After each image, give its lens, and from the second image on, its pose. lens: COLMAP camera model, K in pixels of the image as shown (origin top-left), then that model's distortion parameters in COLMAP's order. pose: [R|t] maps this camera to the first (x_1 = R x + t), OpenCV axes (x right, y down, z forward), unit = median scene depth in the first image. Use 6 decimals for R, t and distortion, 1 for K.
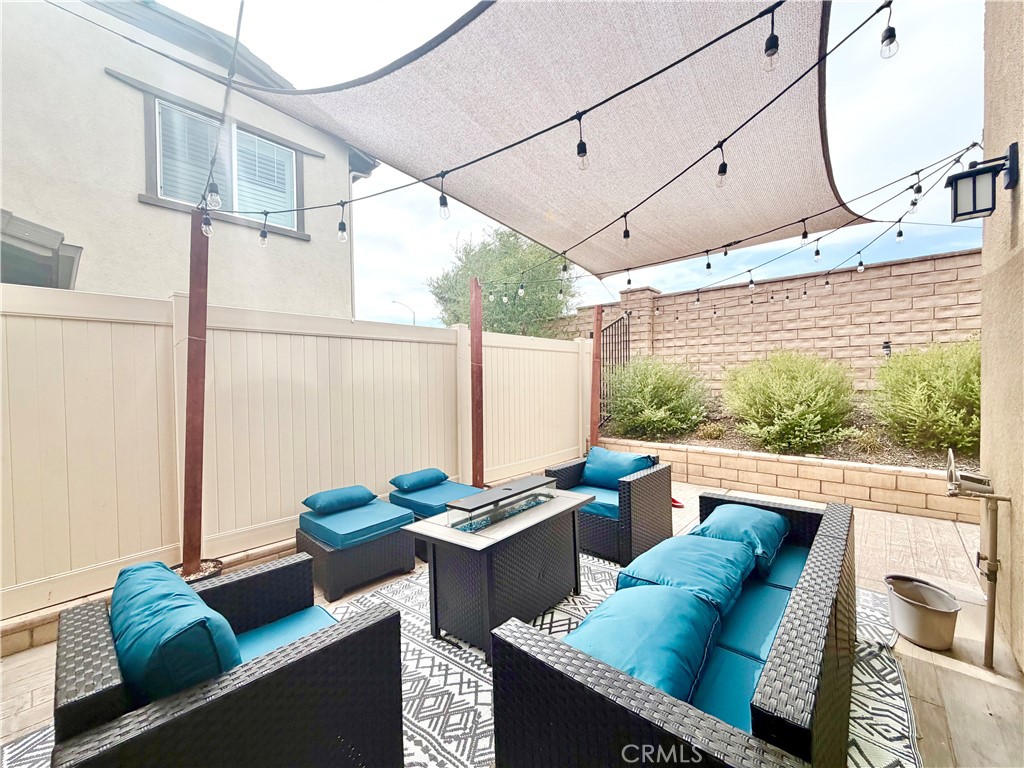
lens RADIAL K [[411.4, 0, 510.9], [0, 411.4, 387.0], [0, 0, 1]] dist [0.000472, 0.000469]
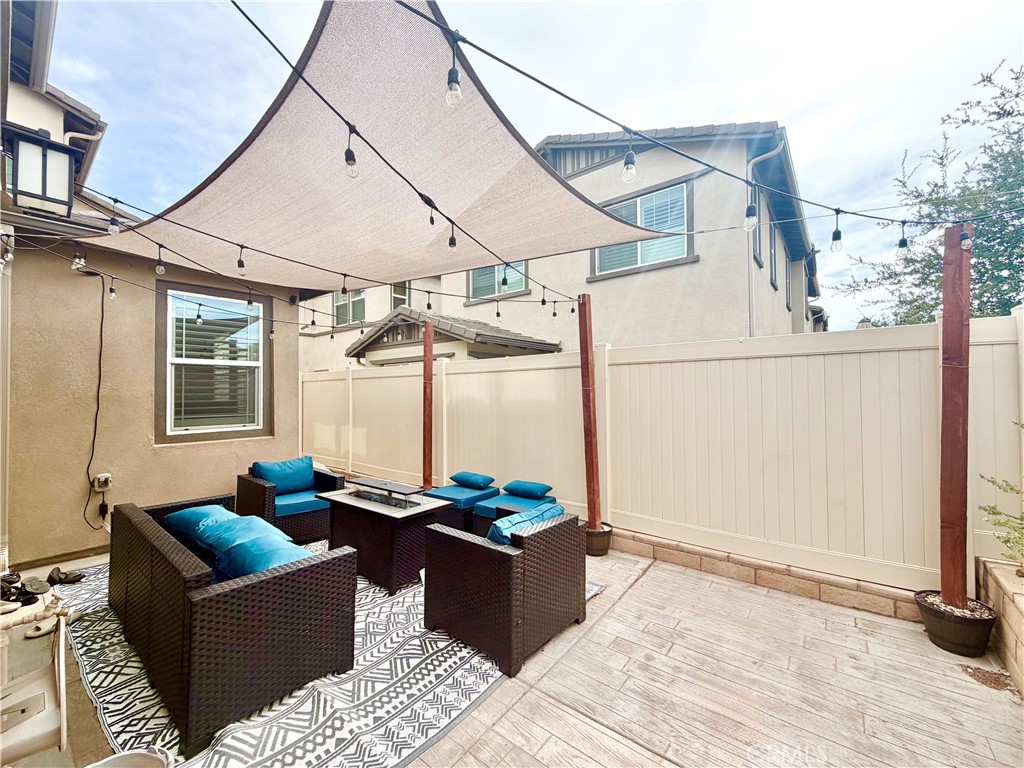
lens RADIAL K [[407.7, 0, 508.5], [0, 407.7, 386.0], [0, 0, 1]] dist [-0.001553, 0.000341]
pose [[0.042946, 0.000515, -0.999077, 1.609586], [-0.014175, 0.999900, -0.000094, -0.109851], [0.998977, 0.014166, 0.042949, 1.544610]]
